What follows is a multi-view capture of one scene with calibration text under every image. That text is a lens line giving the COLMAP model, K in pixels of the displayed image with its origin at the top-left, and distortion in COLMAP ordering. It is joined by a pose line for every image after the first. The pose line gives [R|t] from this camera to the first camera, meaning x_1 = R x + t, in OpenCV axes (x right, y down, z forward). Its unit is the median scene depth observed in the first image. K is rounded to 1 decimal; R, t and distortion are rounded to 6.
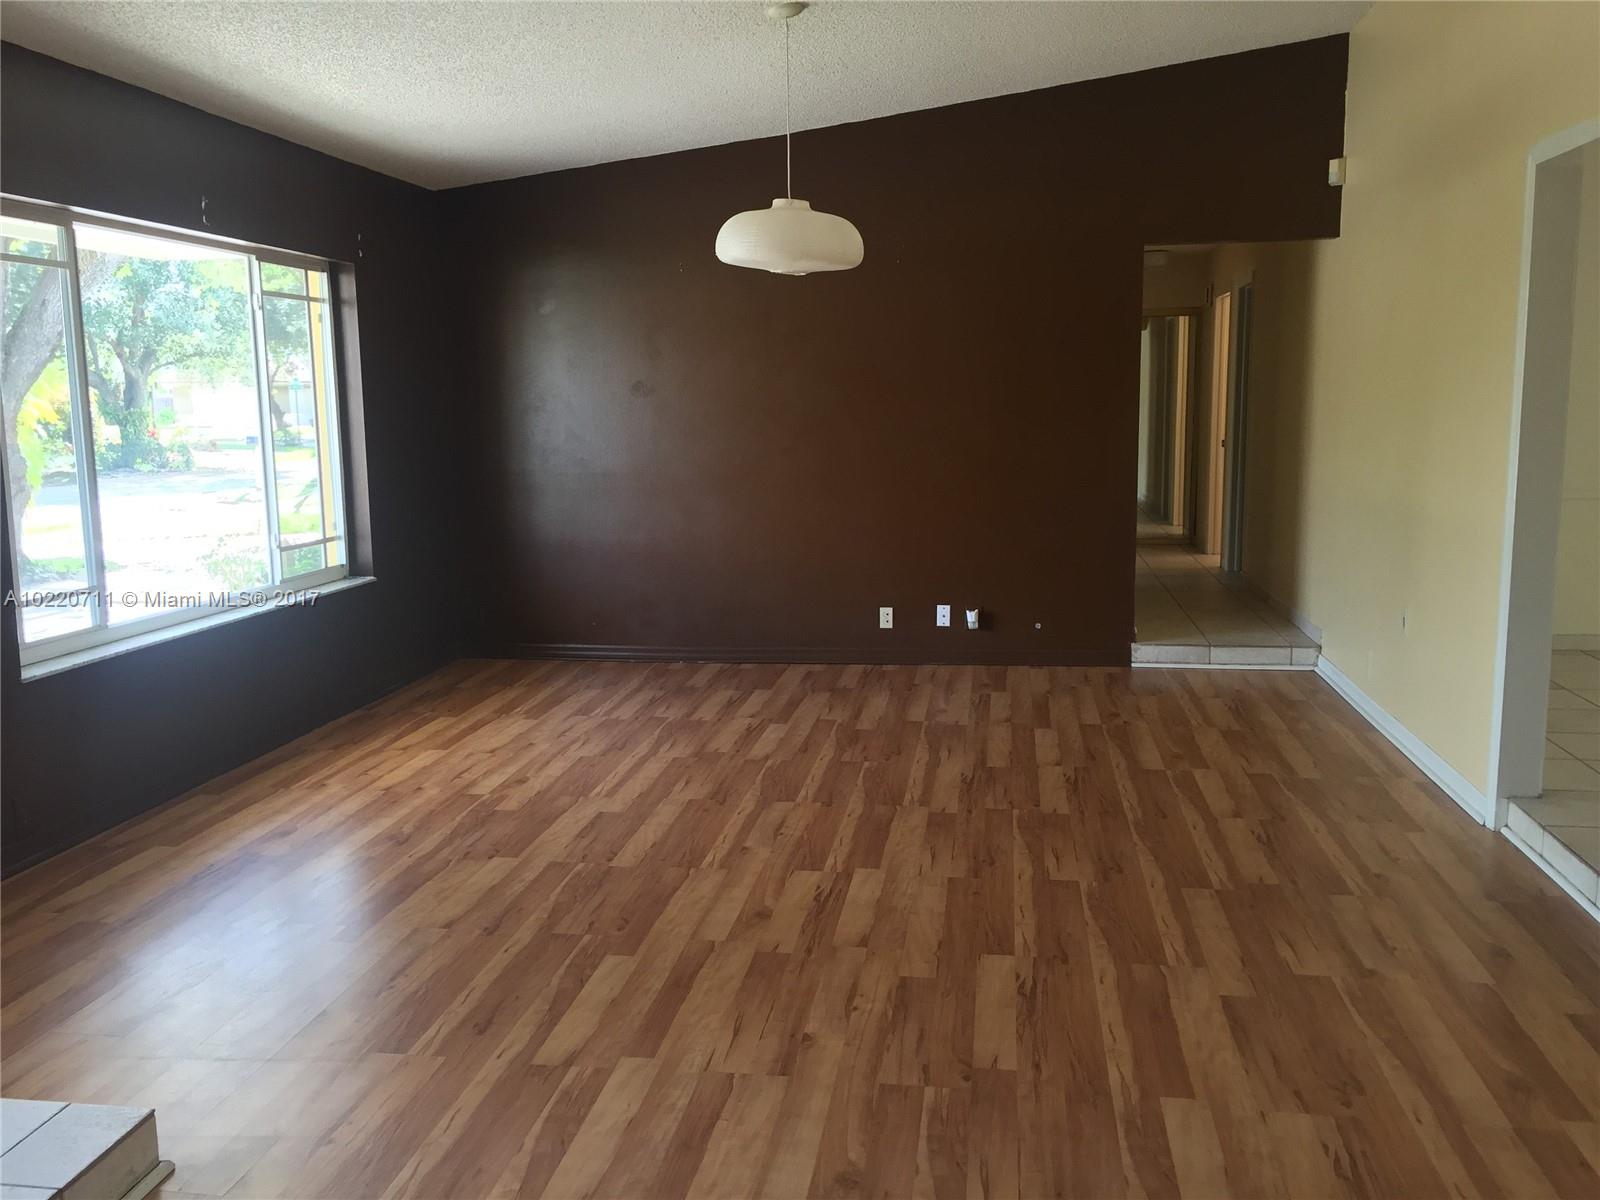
lens RADIAL K [[1383.5, 0, 794.2], [0, 1383.5, 593.9], [0, 0, 1]] dist [0.073986, -0.076198]
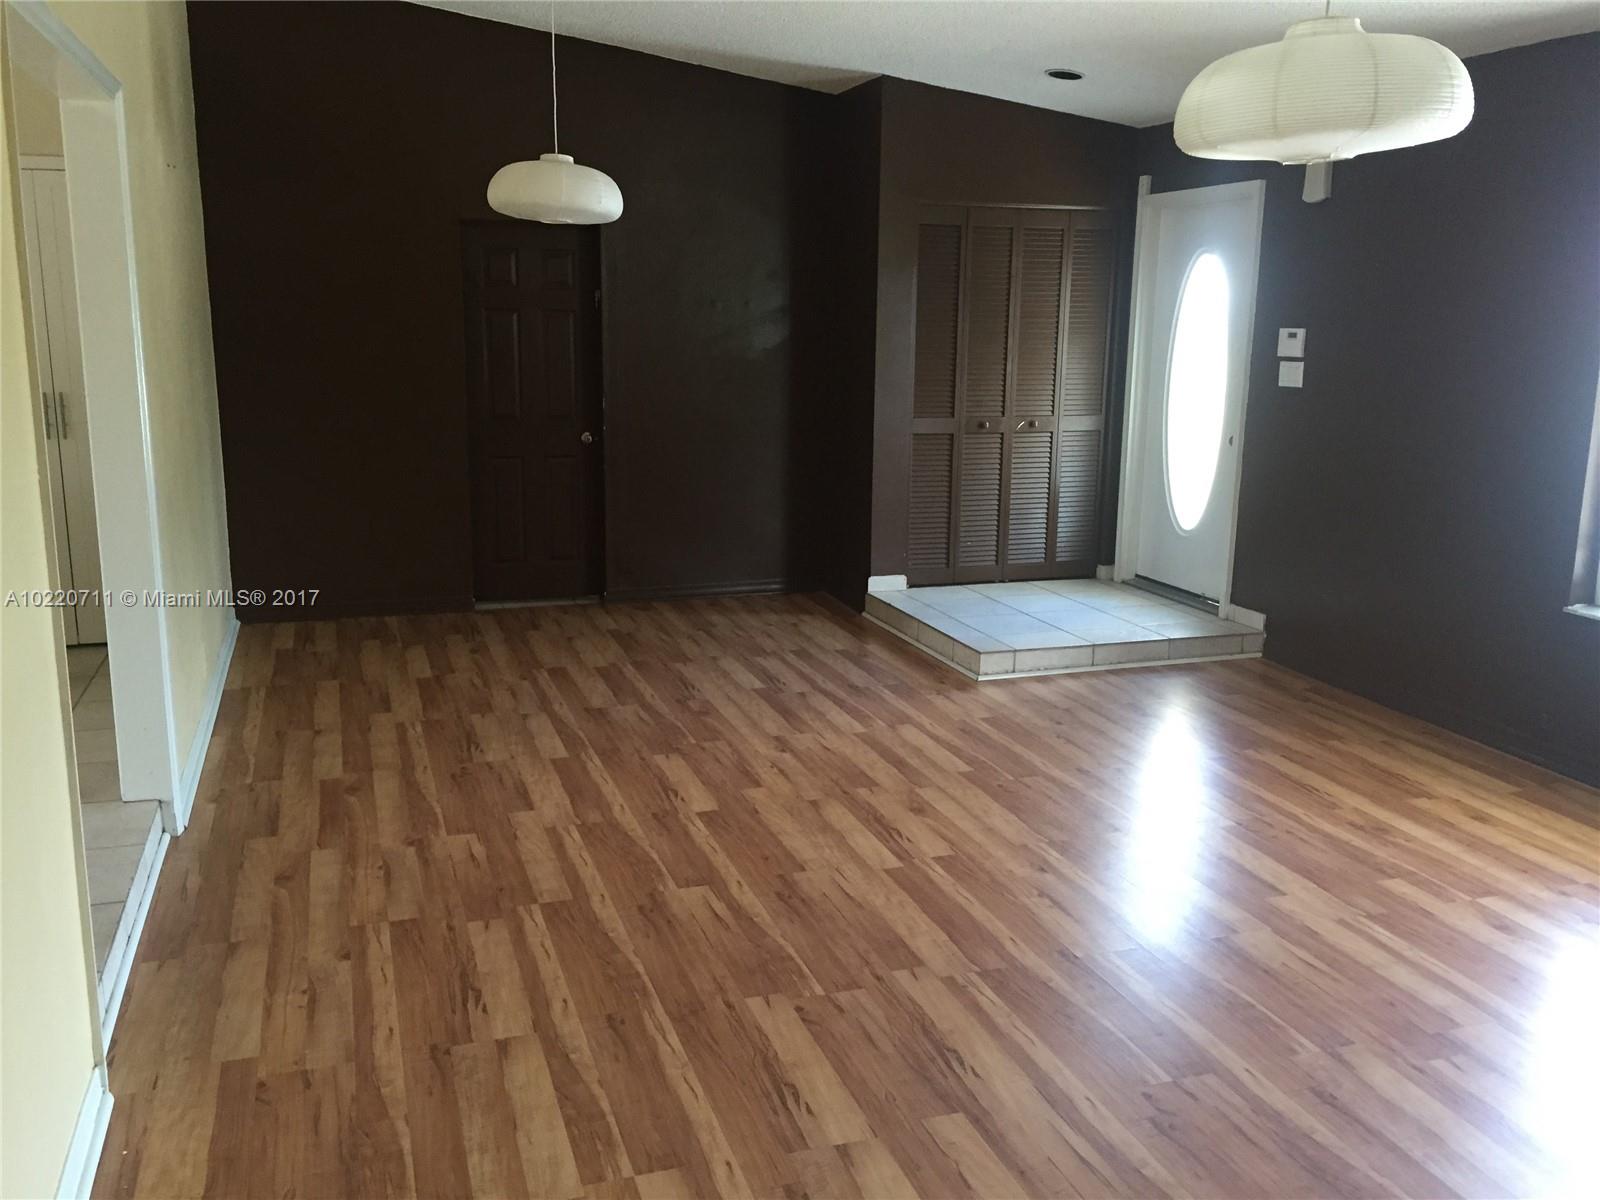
lens RADIAL K [[1383.5, 0, 799.6], [0, 1383.5, 605.2], [0, 0, 1]] dist [0.073986, -0.076198]
pose [[-0.889781, 0.093266, -0.446757, 0.569765], [-0.069831, 0.939548, 0.335221, -0.312892], [0.451014, 0.329471, -0.829479, 1.874353]]
